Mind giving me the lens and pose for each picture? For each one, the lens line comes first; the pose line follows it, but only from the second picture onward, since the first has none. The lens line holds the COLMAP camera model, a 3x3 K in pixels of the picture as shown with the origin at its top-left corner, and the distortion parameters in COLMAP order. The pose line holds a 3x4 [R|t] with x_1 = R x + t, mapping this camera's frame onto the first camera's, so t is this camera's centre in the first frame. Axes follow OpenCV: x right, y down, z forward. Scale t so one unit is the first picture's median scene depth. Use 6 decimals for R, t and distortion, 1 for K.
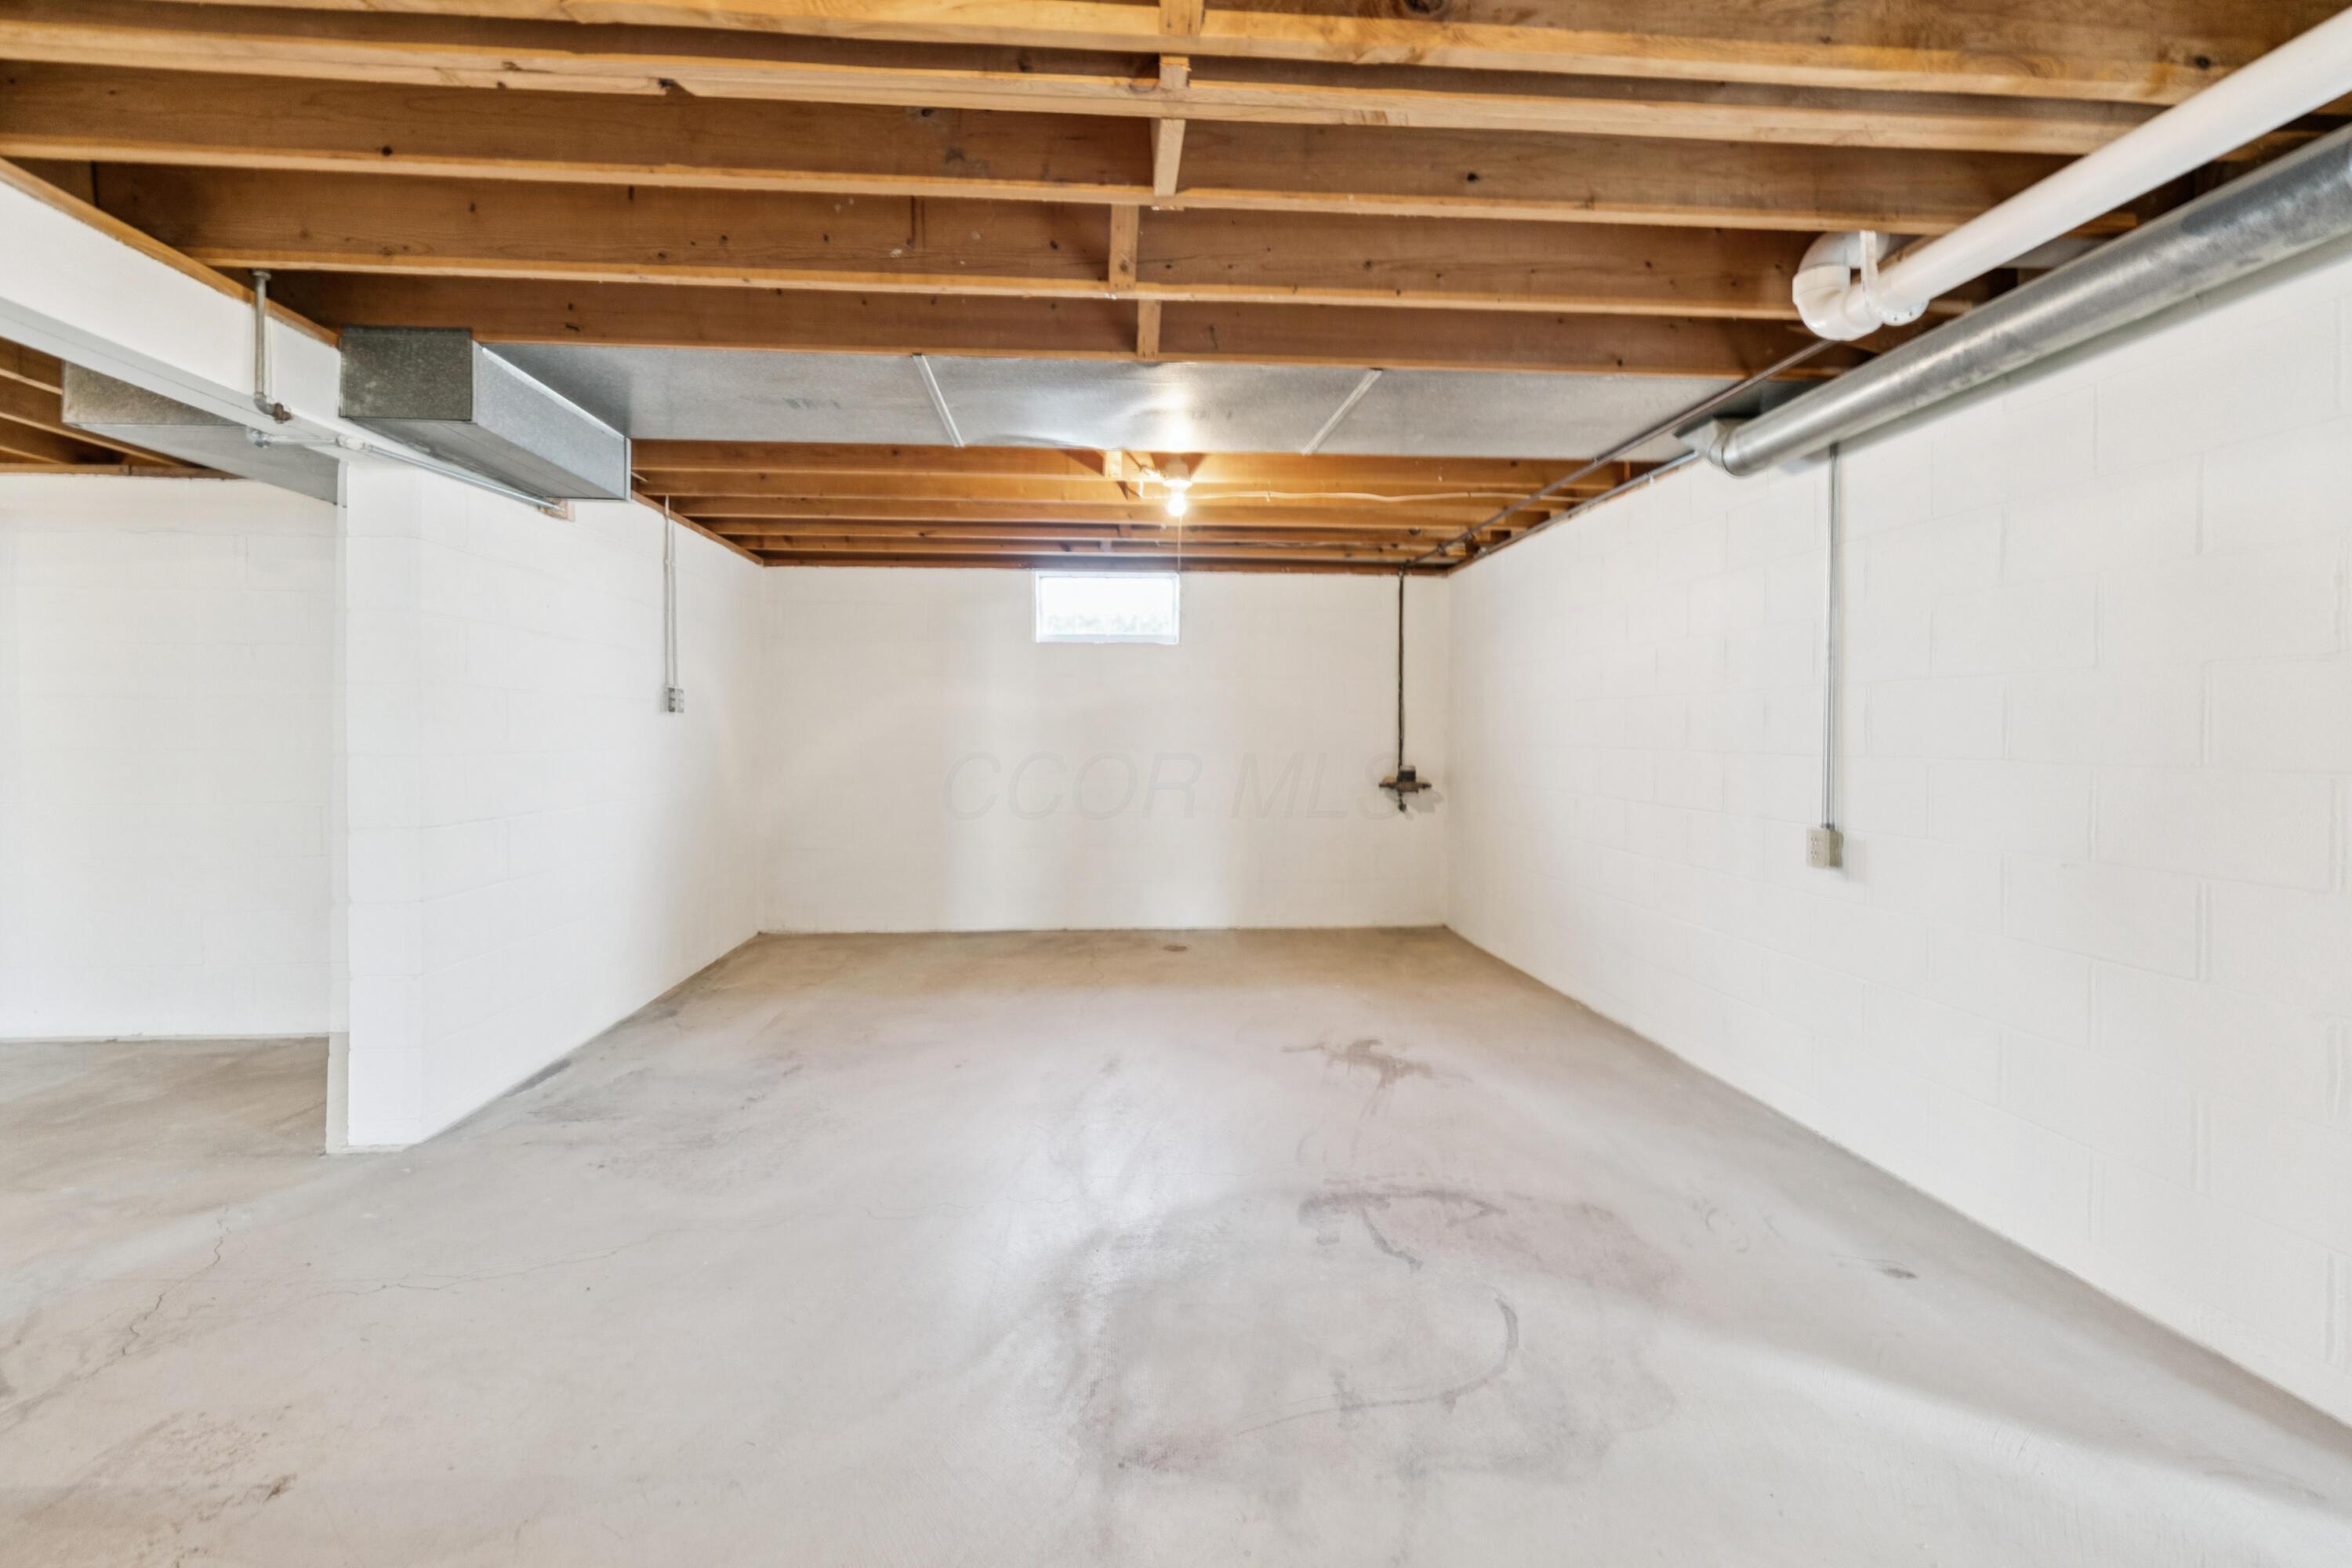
lens RADIAL K [[1020.9, 0, 1172.6], [0, 1020.9, 698.0], [0, 0, 1]] dist [0.000974, 0.000734]
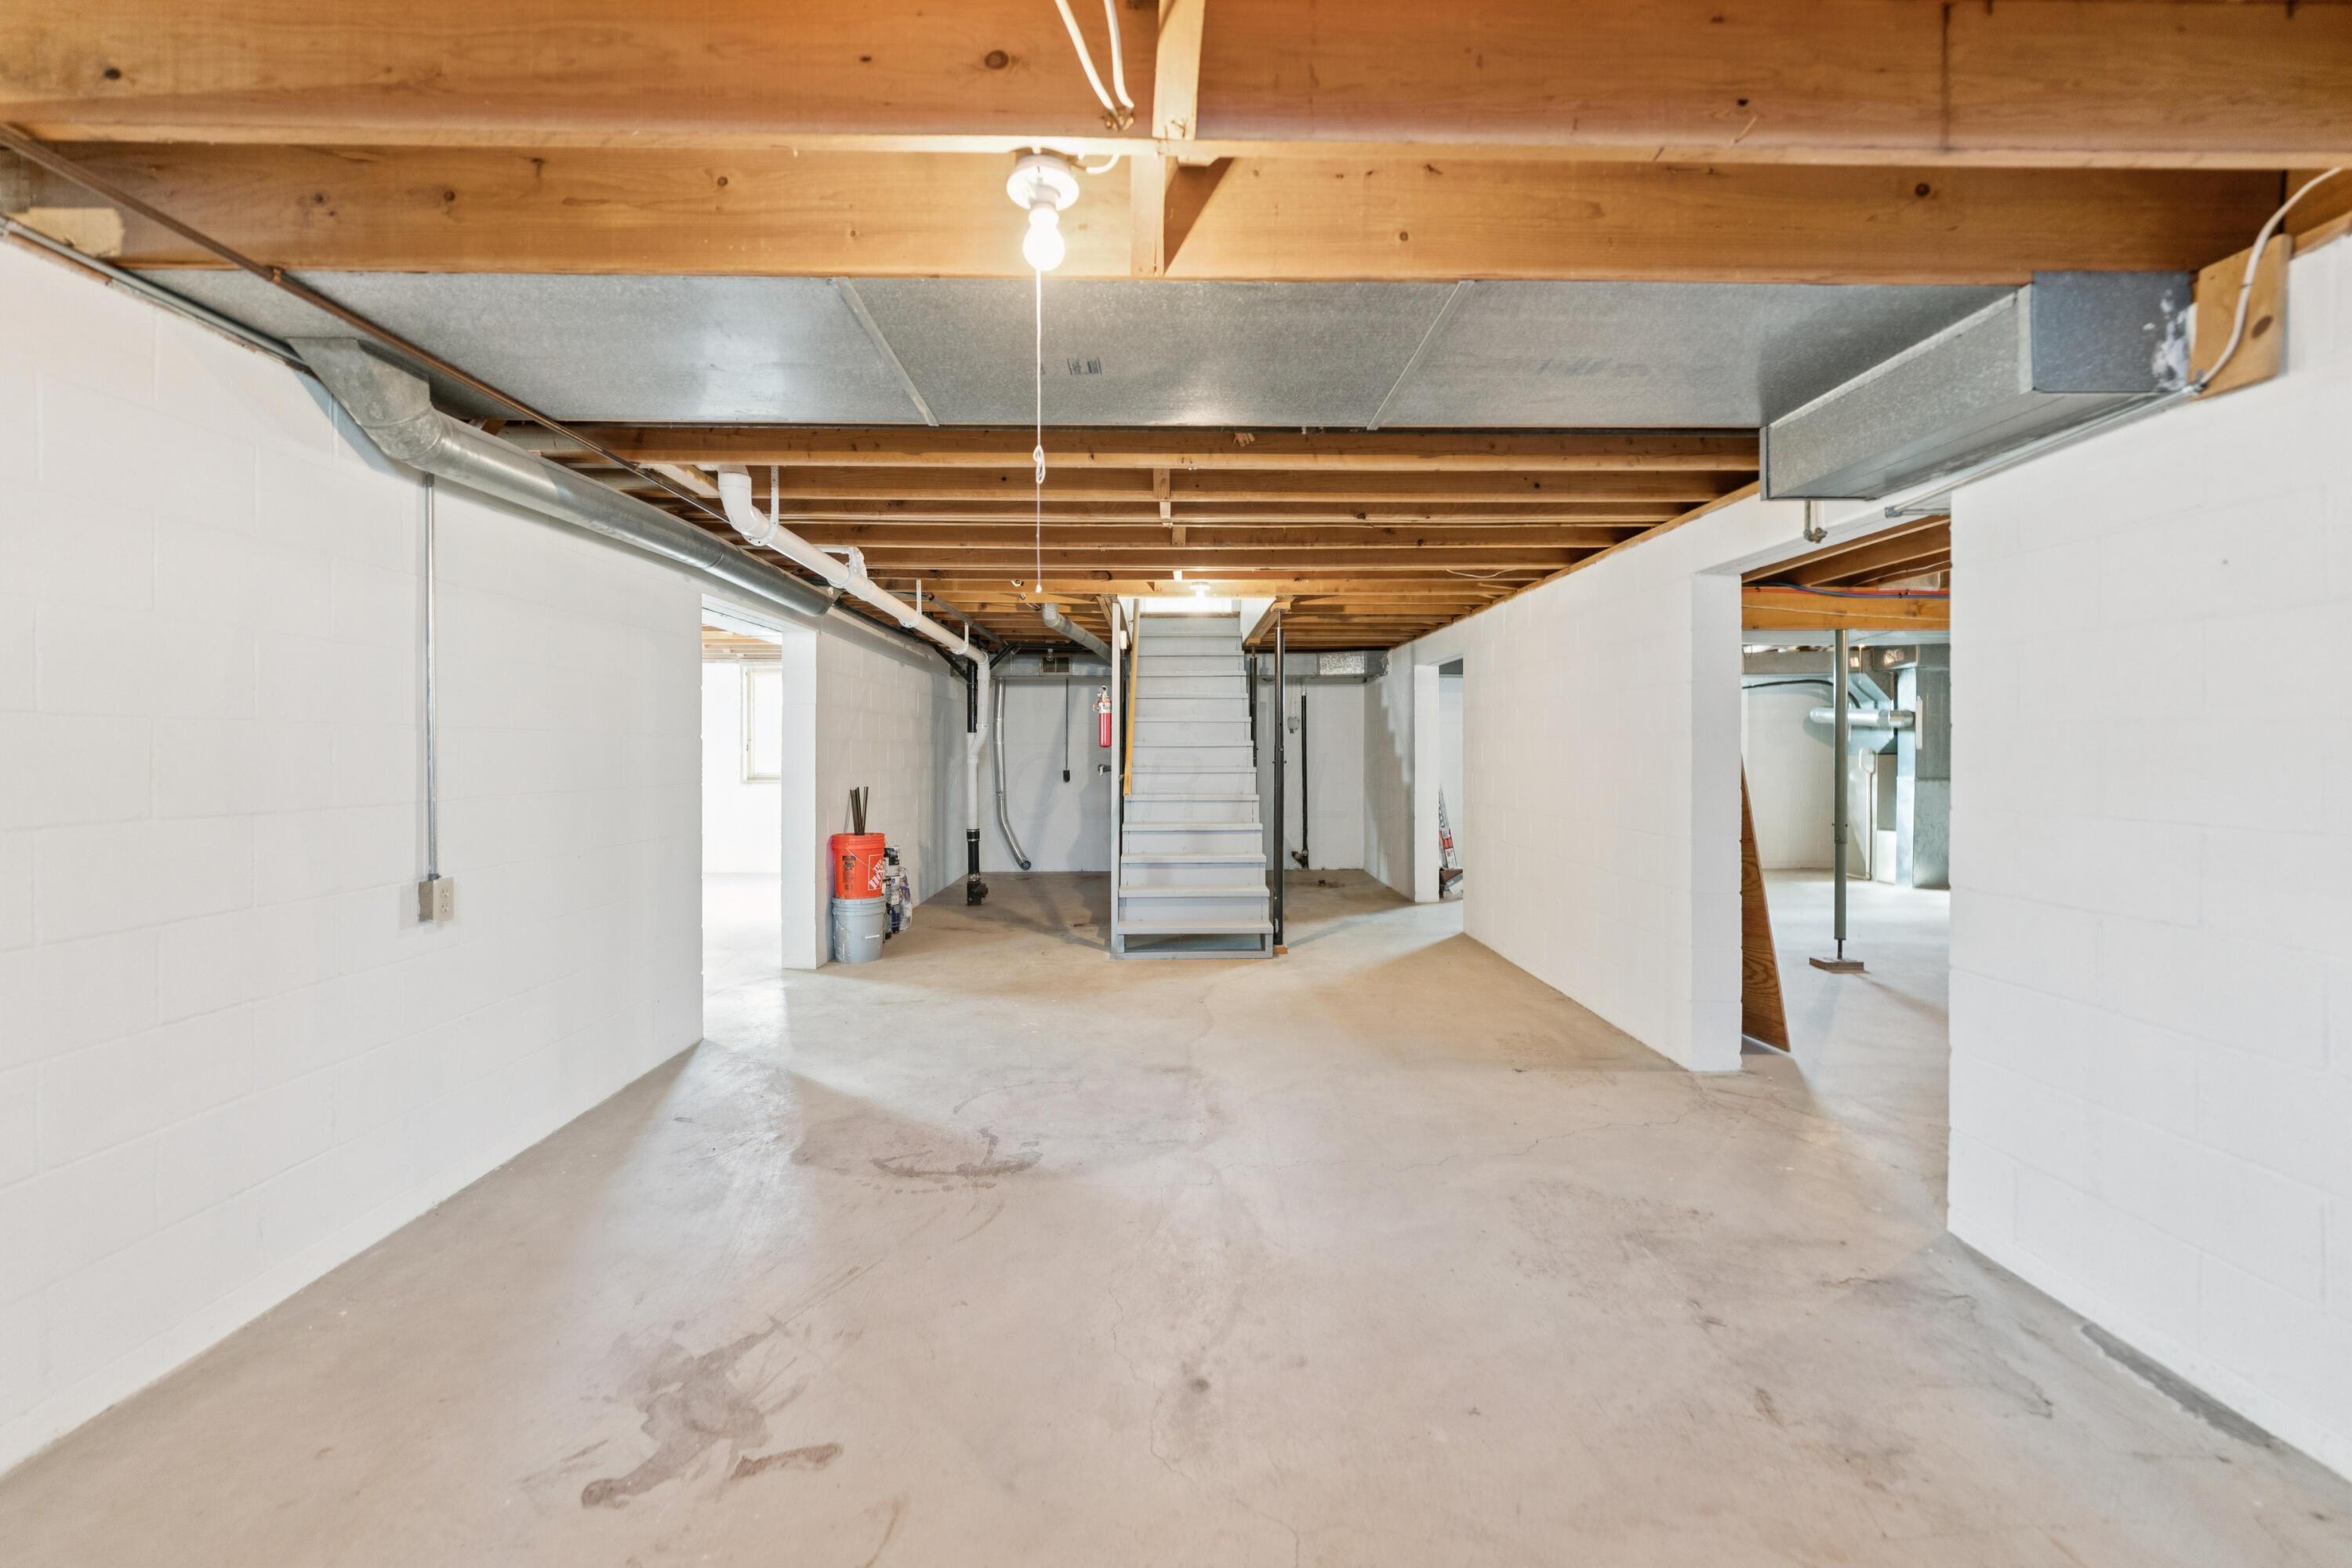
lens RADIAL K [[977.3, 0, 1182.9], [0, 977.3, 756.2], [0, 0, 1]] dist [-0.000239, 0.000531]
pose [[-0.998041, -0.001175, 0.062549, -0.123072], [-0.002805, 0.999659, -0.025973, 0.039558], [-0.062497, -0.026097, -0.997704, 2.127333]]
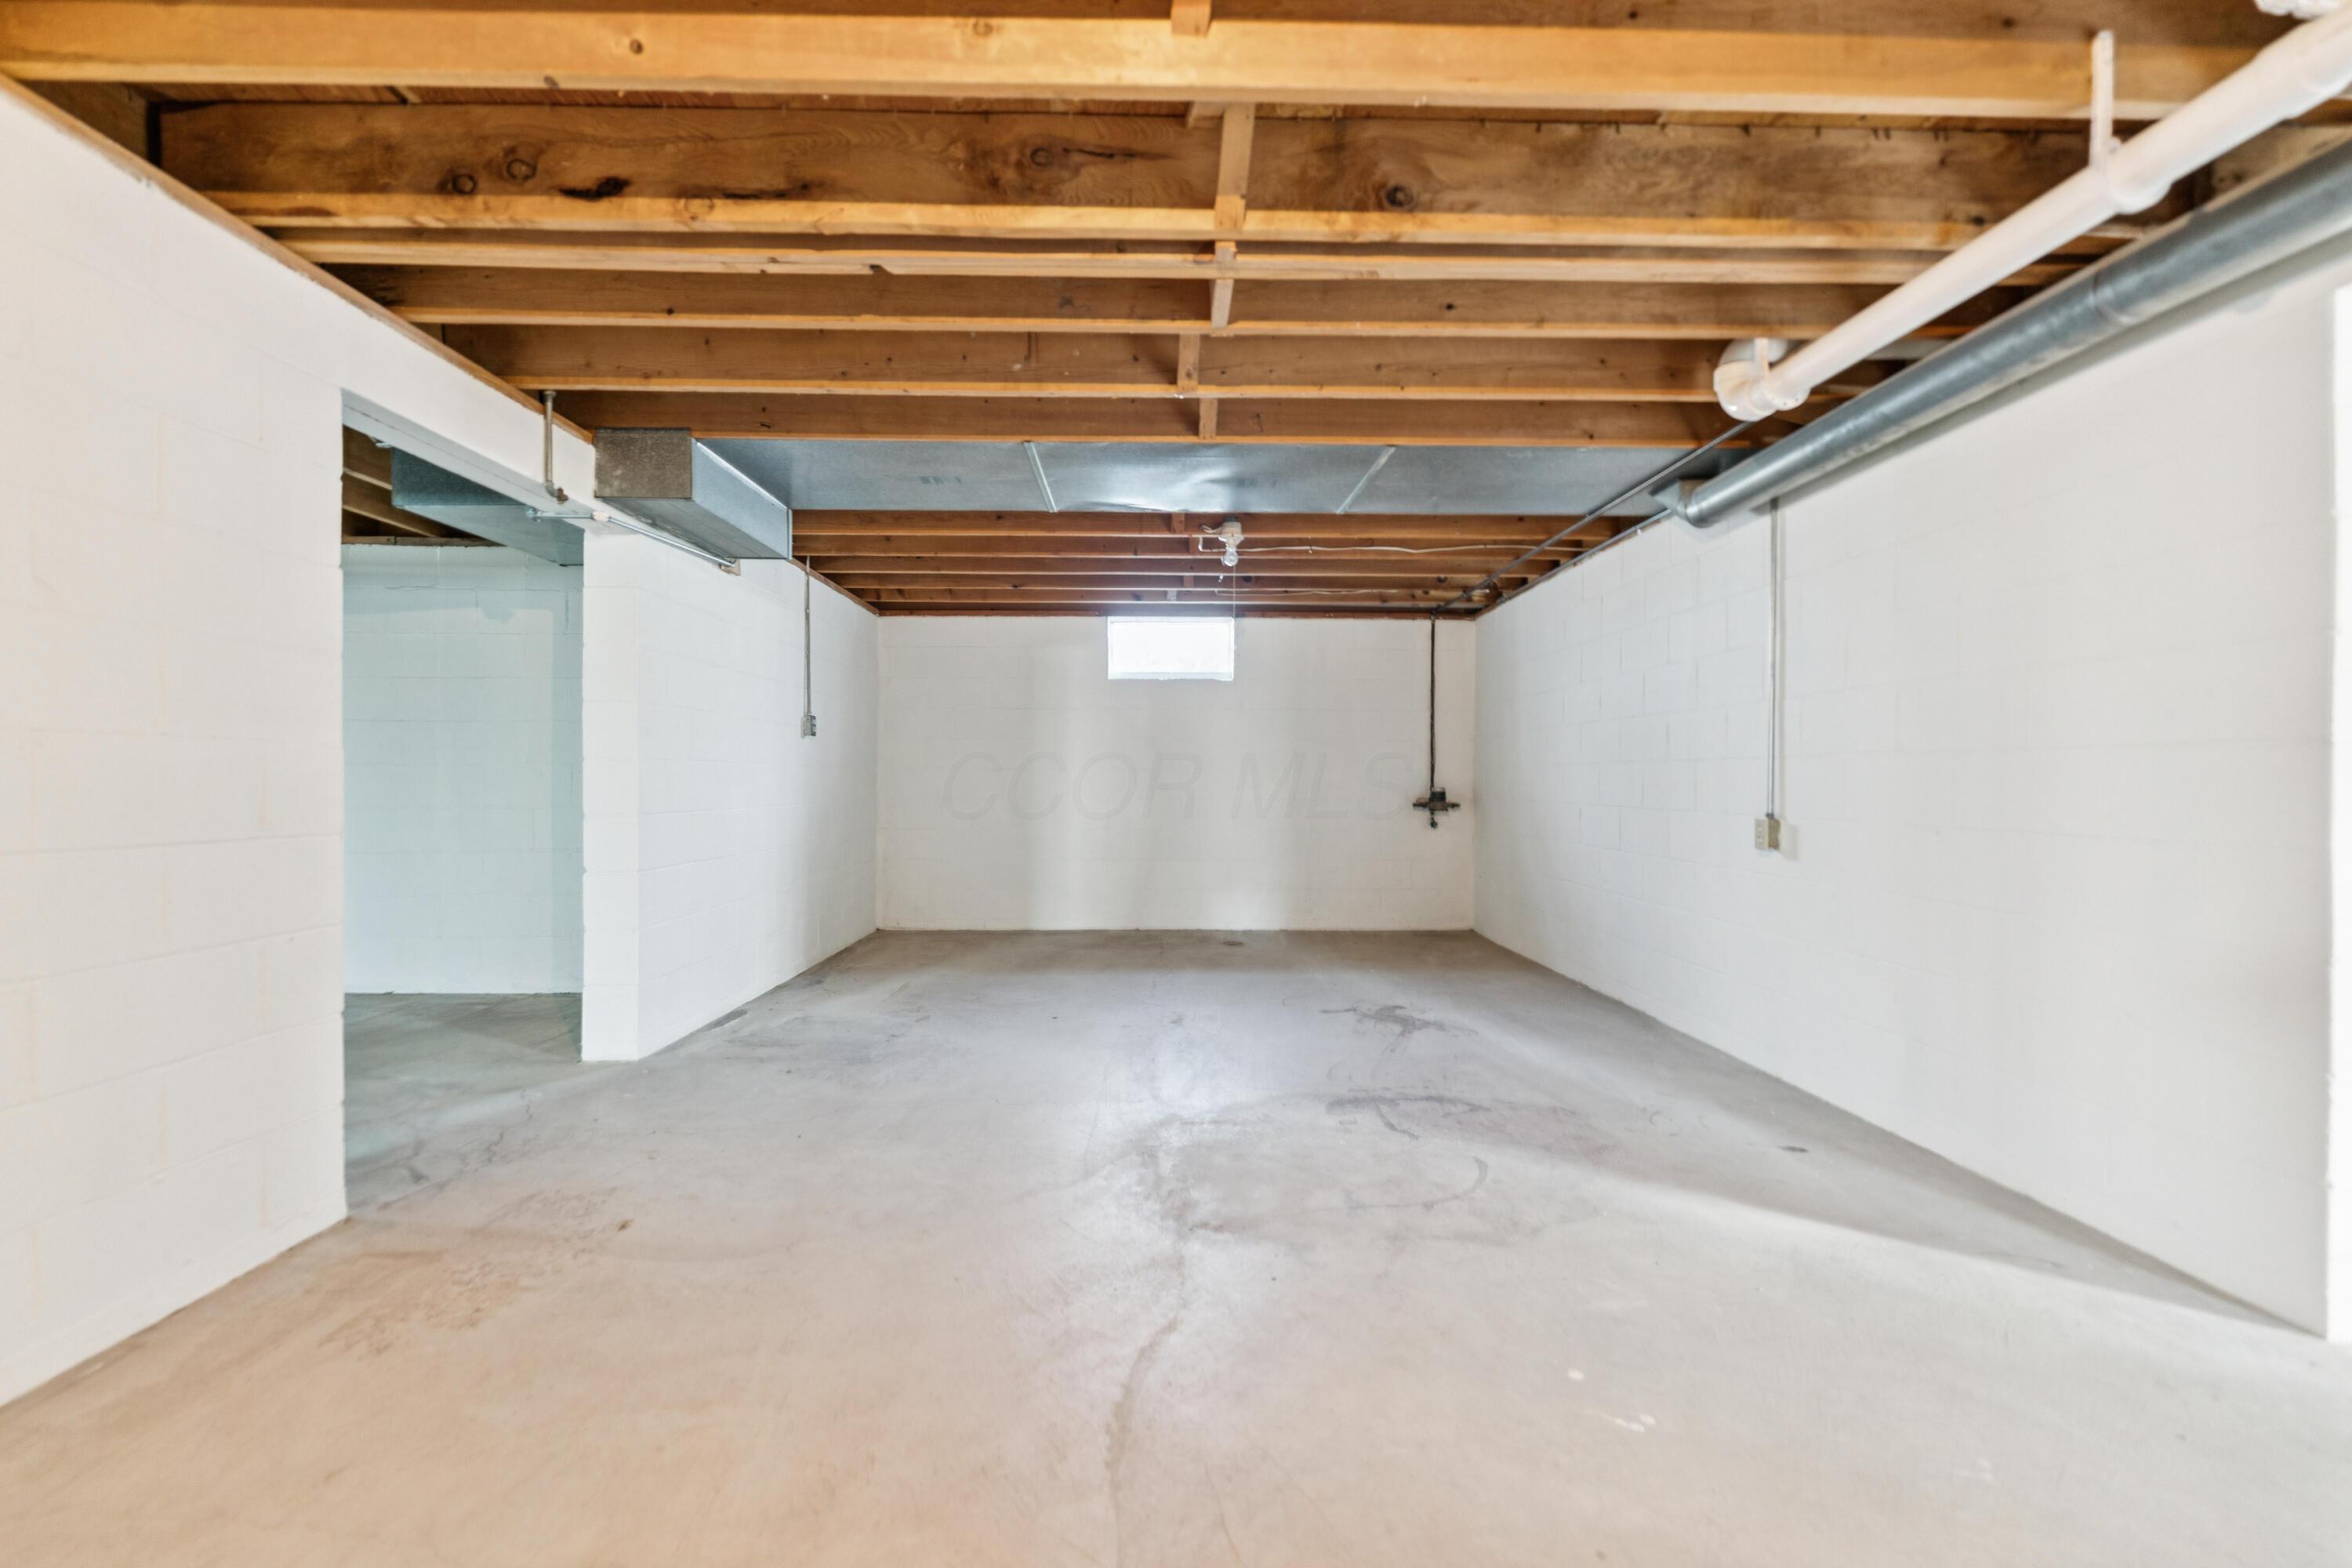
lens RADIAL K [[977.3, 0, 1182.9], [0, 977.3, 756.2], [0, 0, 1]] dist [-0.000239, 0.000531]
pose [[0.998697, -0.001790, -0.051002, 0.006475], [0.002287, 0.999950, 0.009691, 0.048605], [0.050982, -0.009795, 0.998652, -0.224664]]
